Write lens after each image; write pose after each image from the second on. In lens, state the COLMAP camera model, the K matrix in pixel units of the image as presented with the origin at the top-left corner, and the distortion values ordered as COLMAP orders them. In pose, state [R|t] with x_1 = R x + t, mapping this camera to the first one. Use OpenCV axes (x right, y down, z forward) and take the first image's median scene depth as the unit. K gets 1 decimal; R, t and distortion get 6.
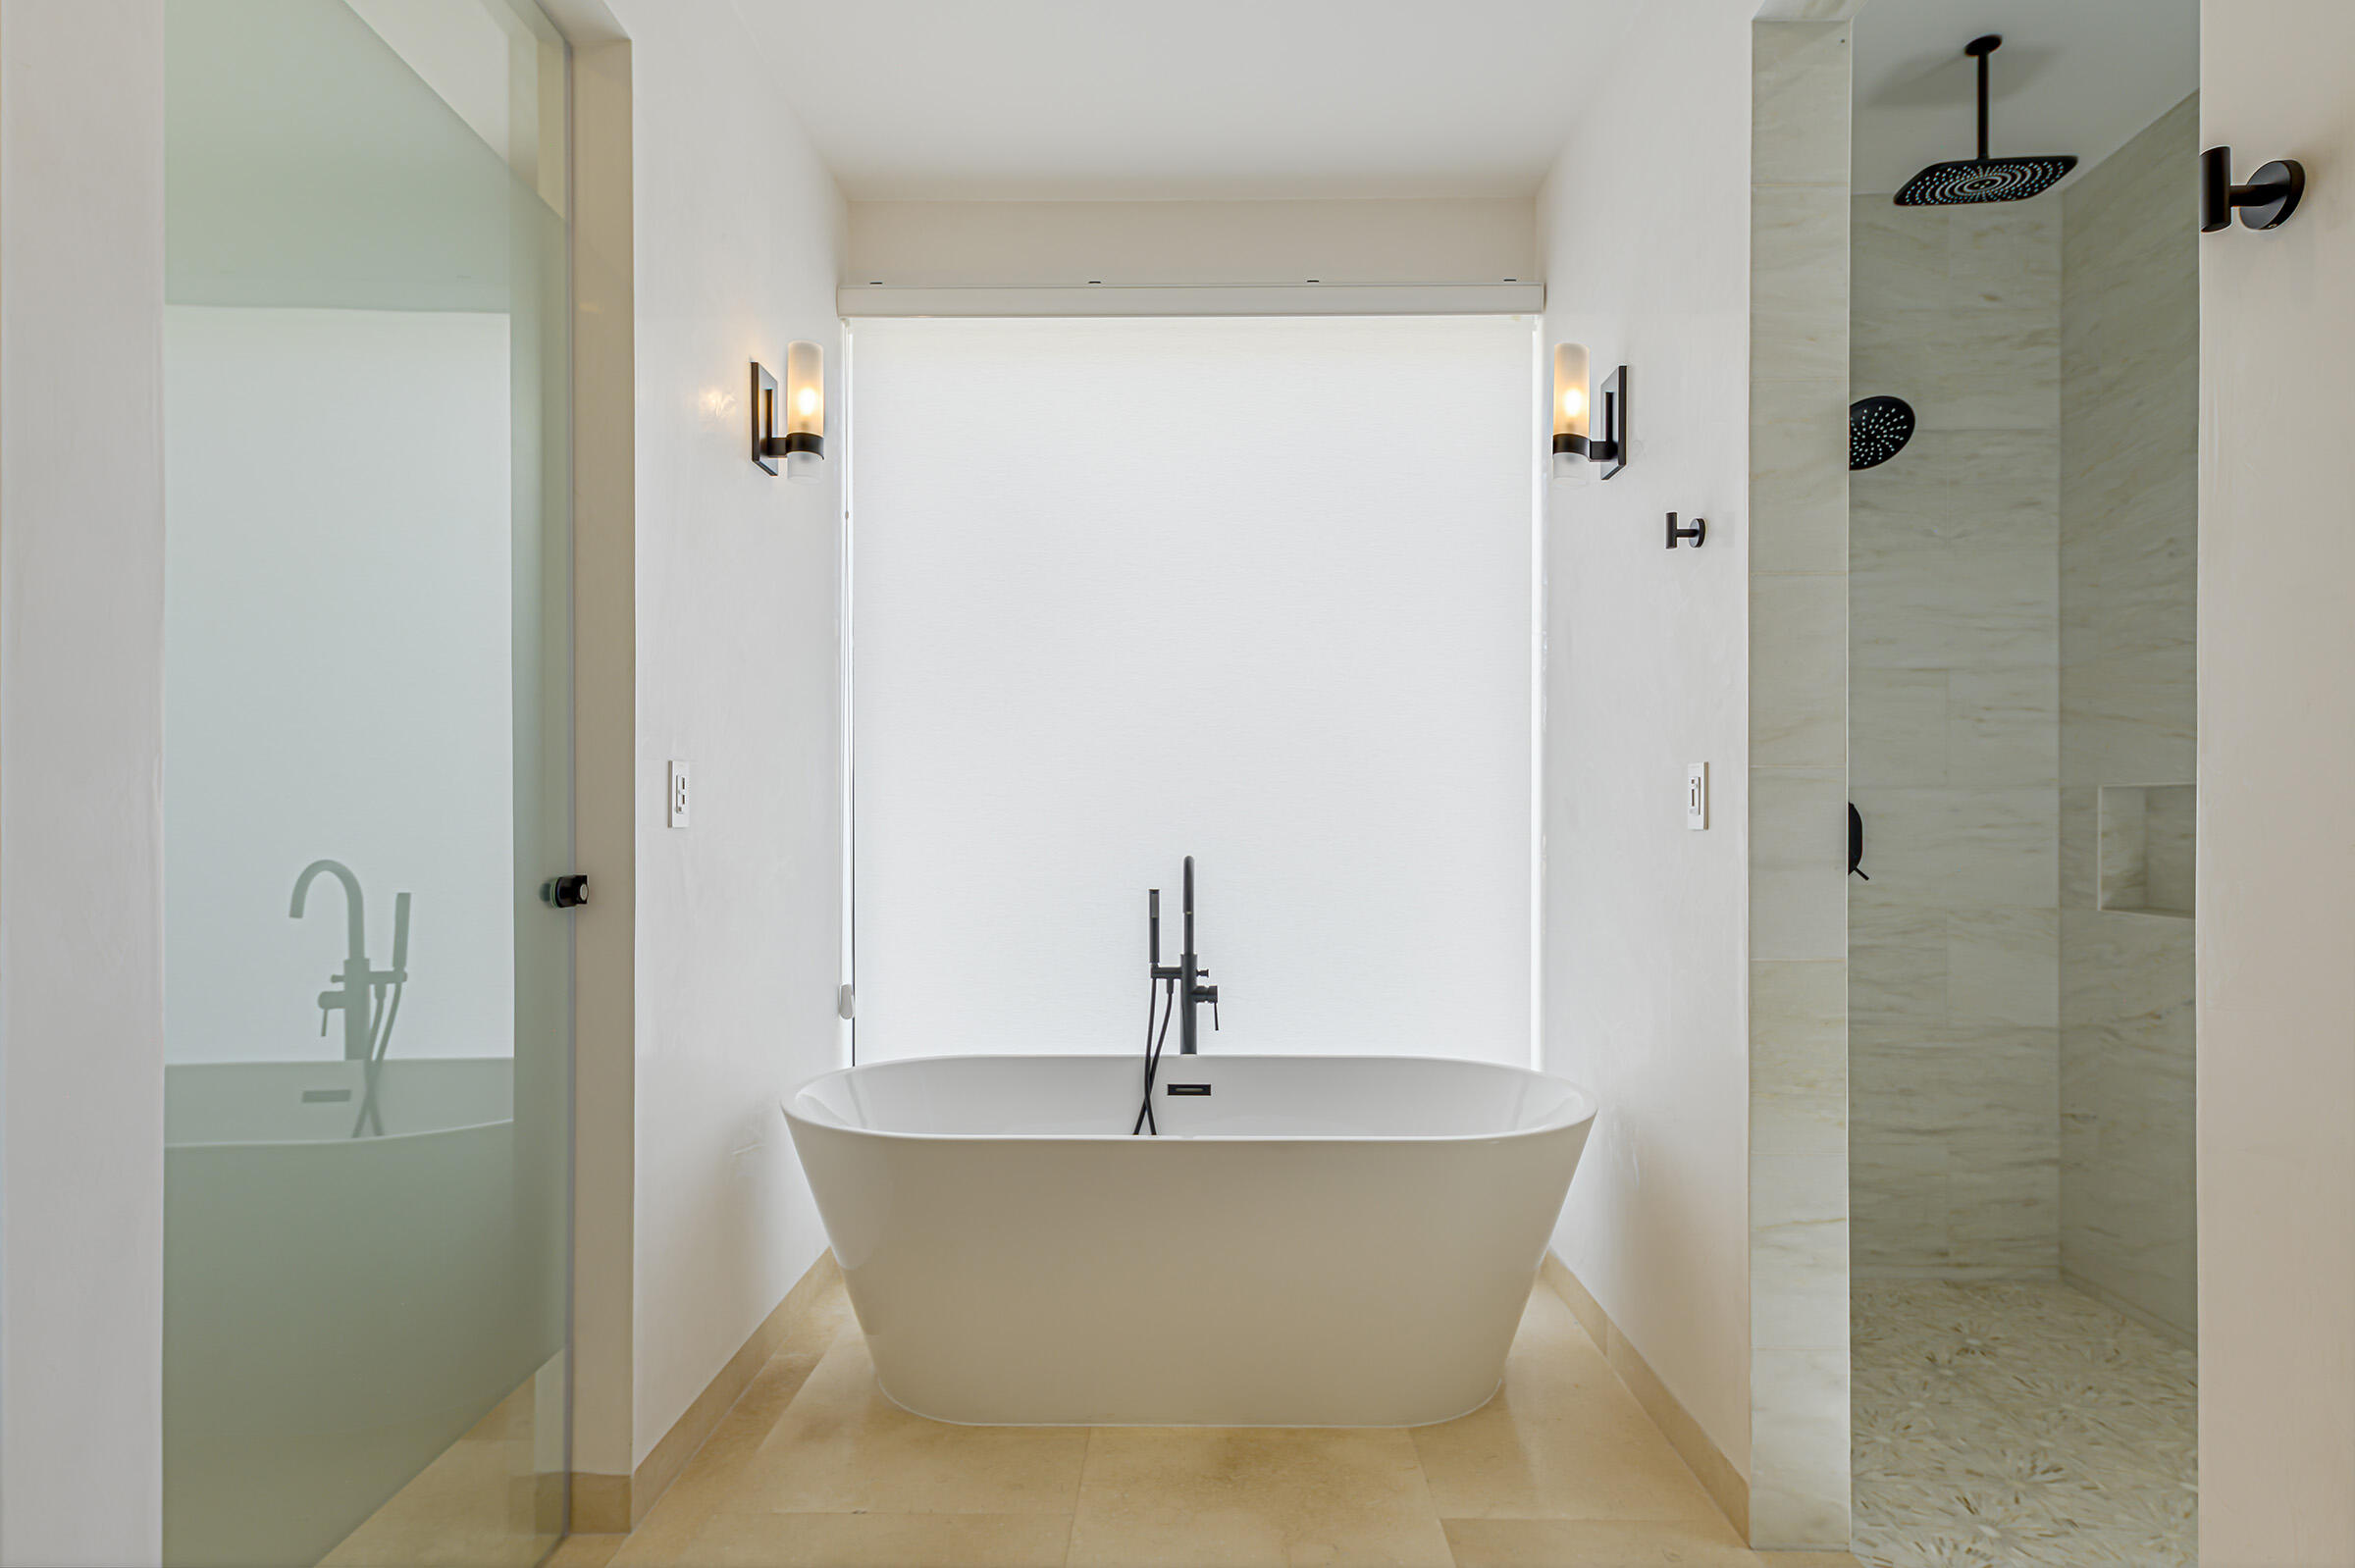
lens RADIAL K [[1240.6, 0, 1178.0], [0, 1240.6, 799.2], [0, 0, 1]] dist [-0.001257, -0.000229]
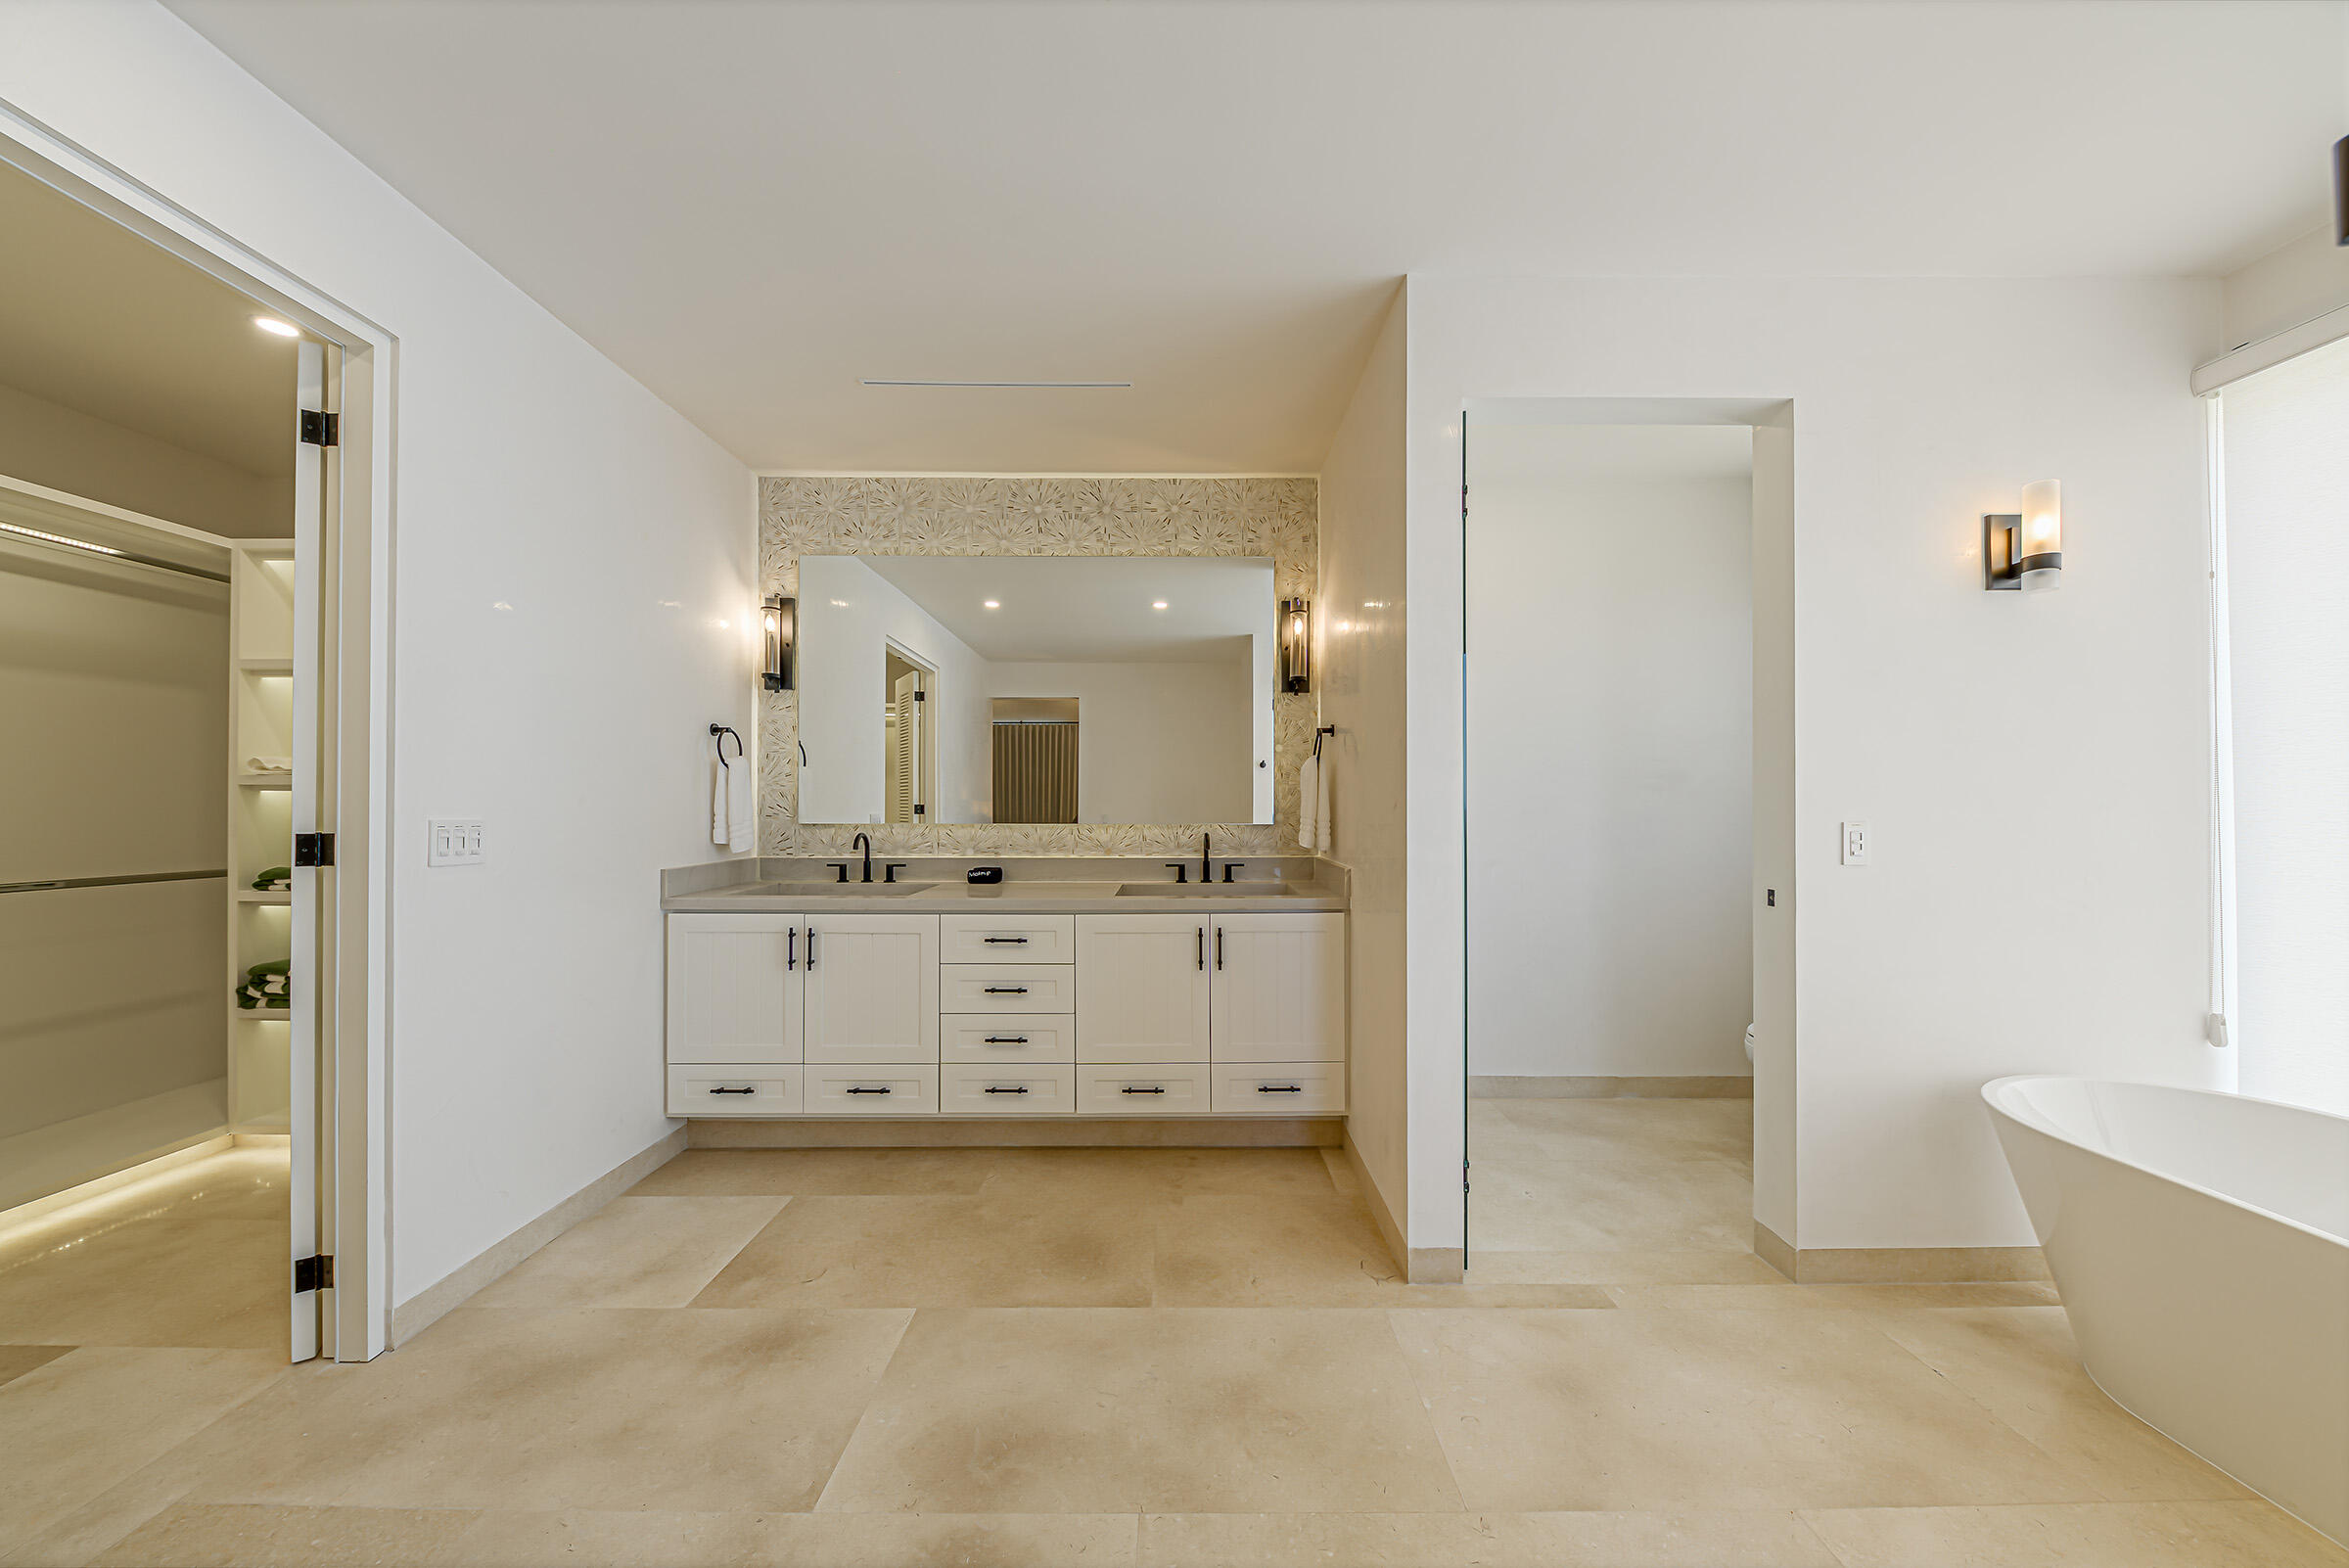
lens RADIAL K [[806.5, 0, 1185.2], [0, 806.5, 796.4], [0, 0, 1]] dist [0.000559, -0.003868]
pose [[0.019763, -0.012628, -0.999725, 0.501997], [0.011836, 0.999853, -0.012396, -0.051620], [0.999735, -0.011588, 0.019909, 0.122718]]
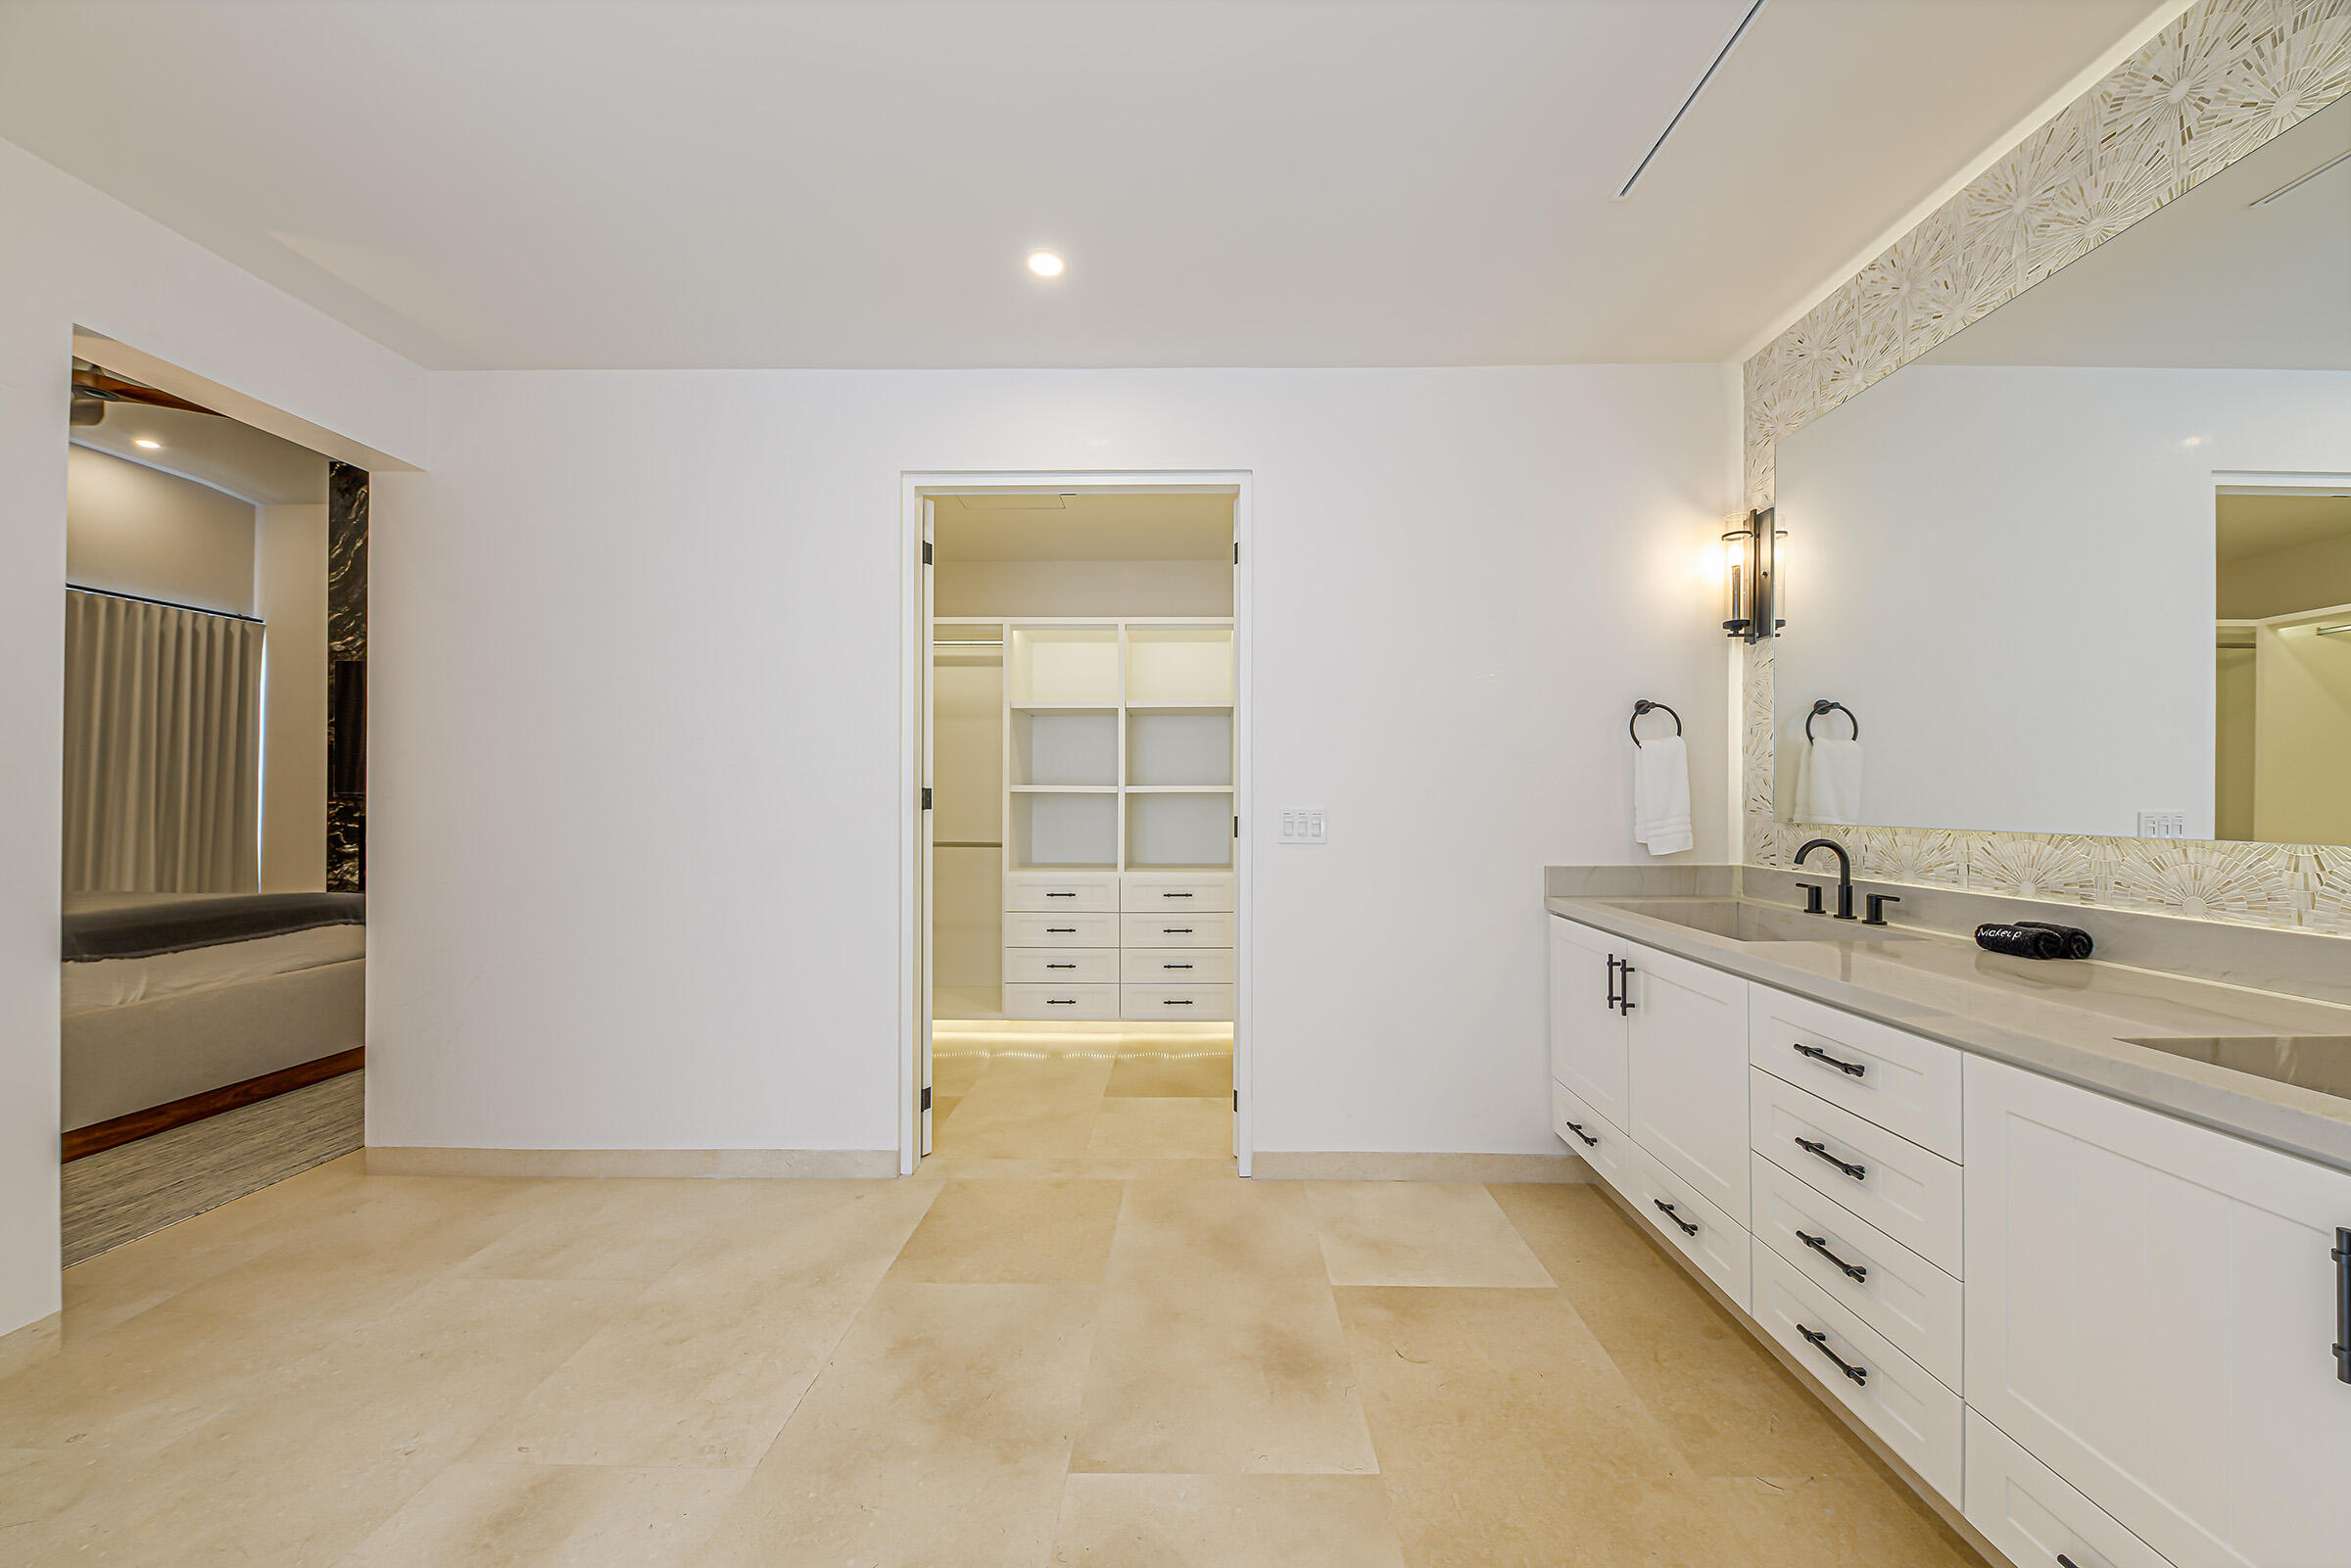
lens RADIAL K [[807.1, 0, 1186.2], [0, 807.1, 796.4], [0, 0, 1]] dist [0.000559, -0.003868]
pose [[-0.999999, -0.000209, 0.001394, -0.175458], [-0.000229, 0.999889, -0.014878, -0.046774], [-0.001391, -0.014879, -0.999888, 0.472002]]
